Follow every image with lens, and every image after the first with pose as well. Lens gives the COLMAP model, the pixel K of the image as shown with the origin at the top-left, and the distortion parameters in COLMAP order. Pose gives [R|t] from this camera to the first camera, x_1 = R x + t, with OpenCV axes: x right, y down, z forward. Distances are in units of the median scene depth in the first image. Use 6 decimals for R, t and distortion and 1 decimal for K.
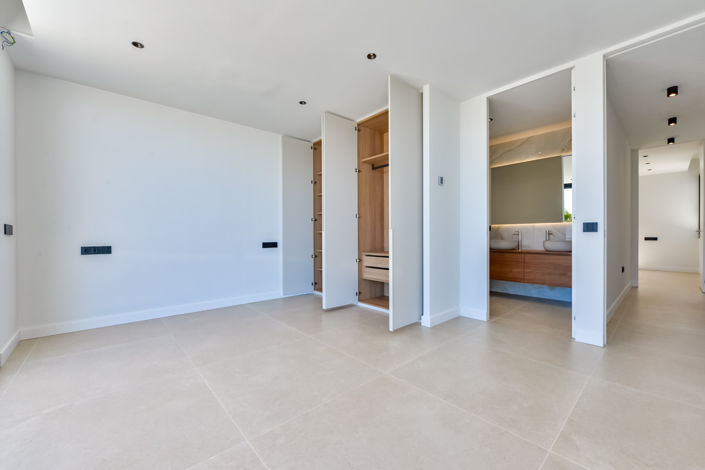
lens RADIAL K [[281.0, 0, 353.3], [0, 281.0, 237.8], [0, 0, 1]] dist [-0.003138, -0.001753]
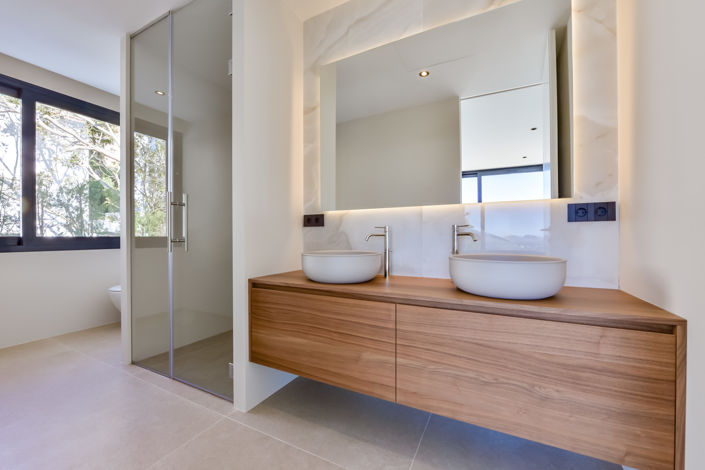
lens RADIAL K [[281.0, 0, 350.3], [0, 281.0, 238.6], [0, 0, 1]] dist [-0.003138, -0.001753]
pose [[0.933130, 0.007293, 0.359466, 0.427525], [-0.005035, 0.999961, -0.007219, -0.005382], [-0.359505, 0.004927, 0.933130, 0.692681]]
